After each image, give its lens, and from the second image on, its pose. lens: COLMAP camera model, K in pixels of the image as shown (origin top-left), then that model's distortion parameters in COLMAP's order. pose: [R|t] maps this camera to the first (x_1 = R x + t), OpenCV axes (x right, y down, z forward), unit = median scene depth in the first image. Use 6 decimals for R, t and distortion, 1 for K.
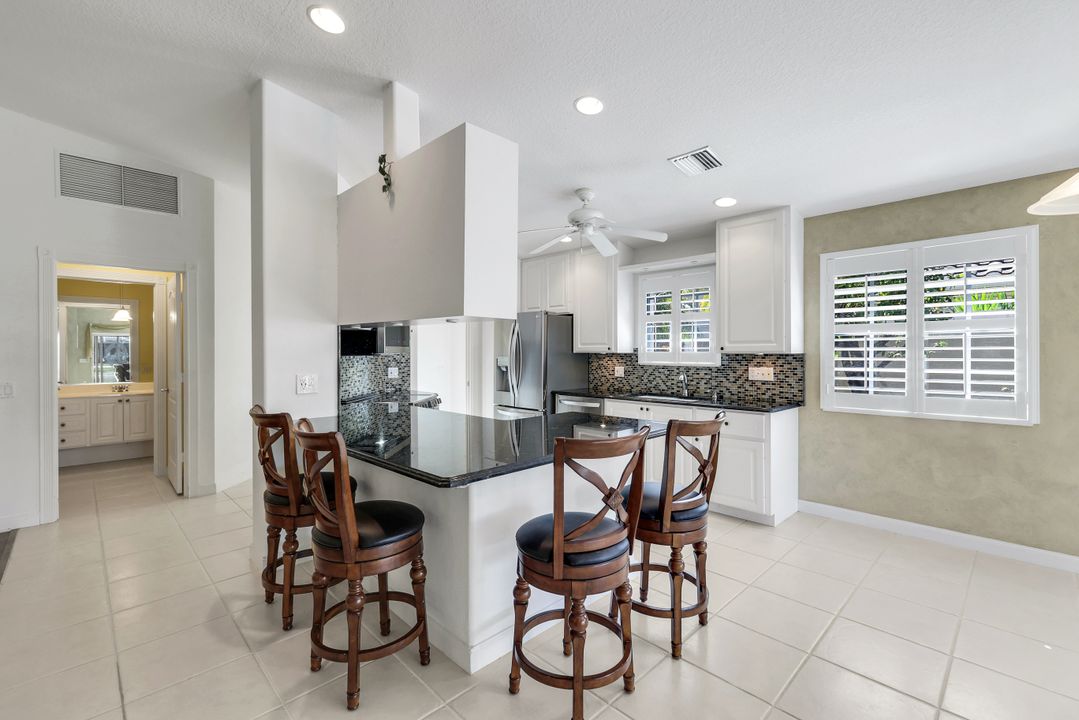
lens RADIAL K [[473.9, 0, 542.8], [0, 473.9, 353.4], [0, 0, 1]] dist [0.002110, -0.000349]
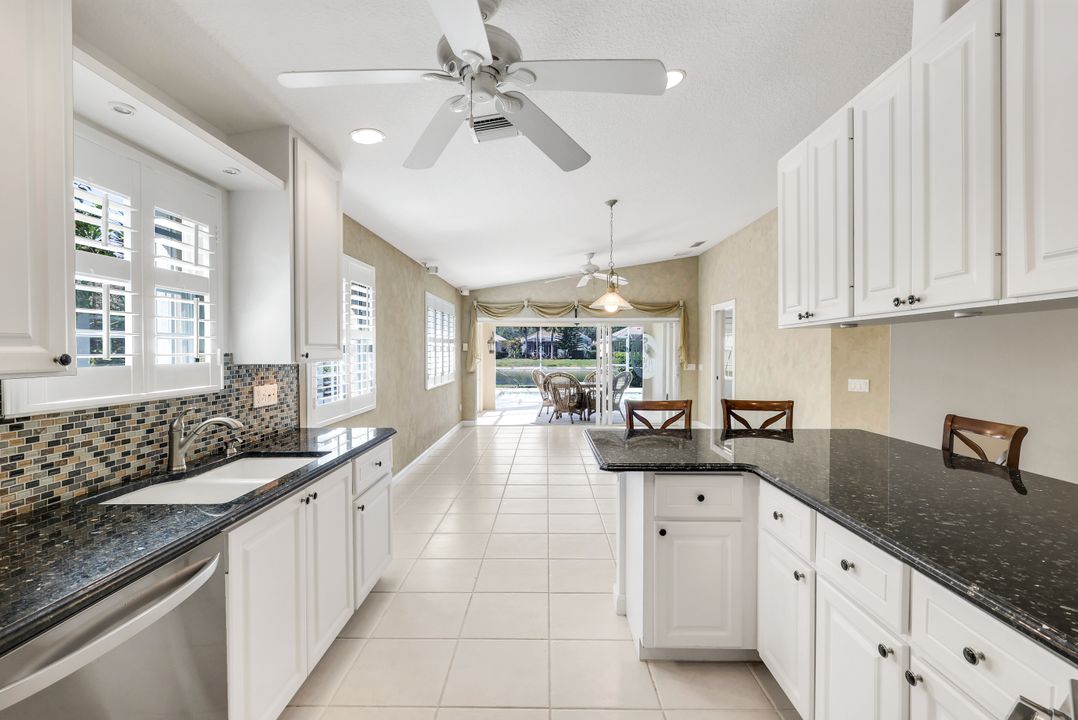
lens RADIAL K [[474.5, 0, 542.8], [0, 474.5, 355.7], [0, 0, 1]] dist [0.000895, 0.000101]
pose [[-0.703995, -0.007505, 0.710165, -0.246449], [0.005206, 0.999863, 0.015728, -0.017541], [-0.710186, 0.014769, -0.703859, 1.201247]]
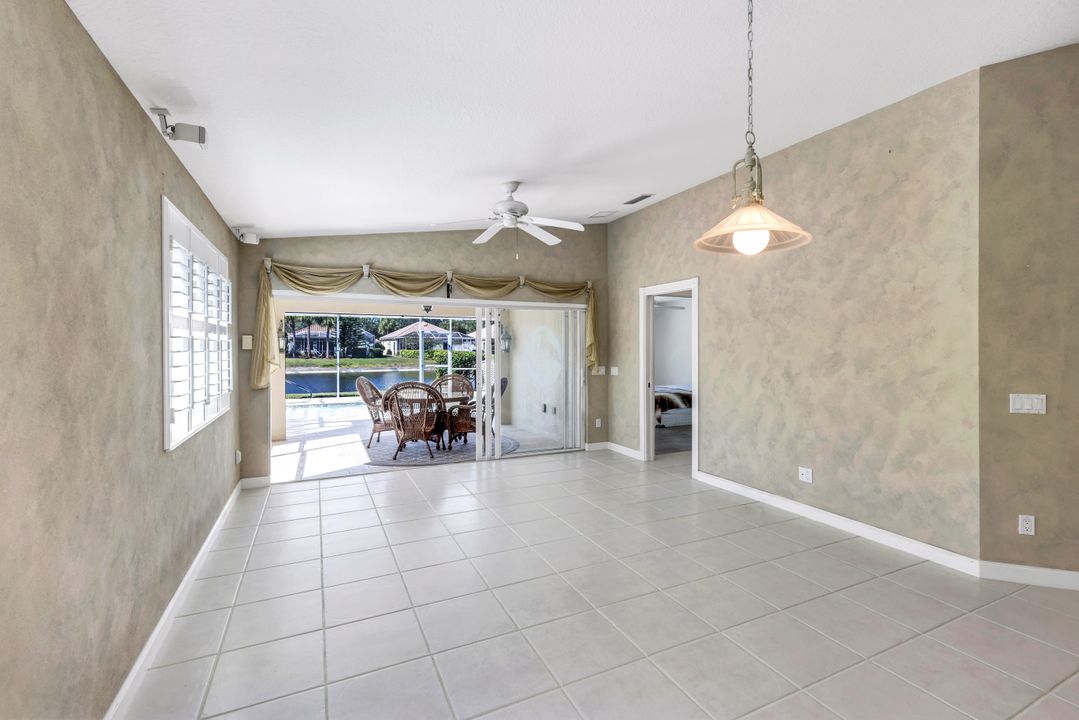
lens RADIAL K [[473.9, 0, 542.8], [0, 473.9, 353.4], [0, 0, 1]] dist [0.002110, -0.000349]
pose [[-0.945410, -0.002577, 0.325872, 0.449698], [0.003280, 0.999843, 0.017424, -0.016242], [-0.325866, 0.017542, -0.945253, 0.807519]]
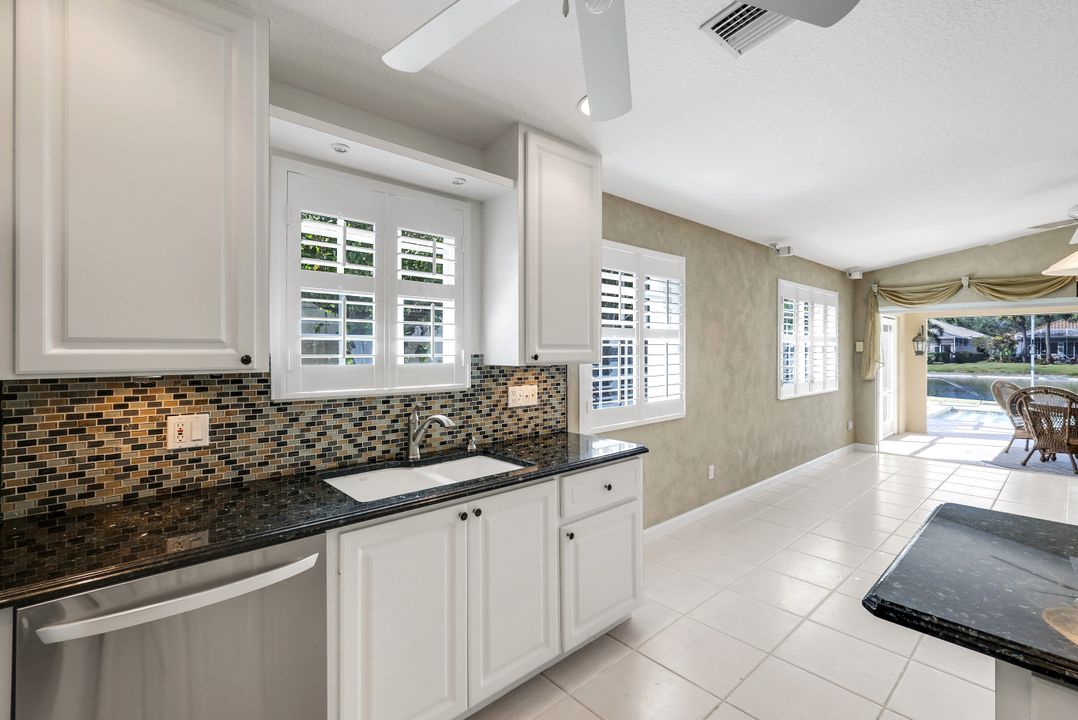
lens RADIAL K [[480.2, 0, 538.8], [0, 480.2, 350.5], [0, 0, 1]] dist [0.003356, -0.000075]
pose [[0.050245, -0.000241, 0.998737, -0.186058], [0.005123, 0.999987, -0.000016, -0.018053], [-0.998724, 0.005117, 0.050246, 0.963156]]
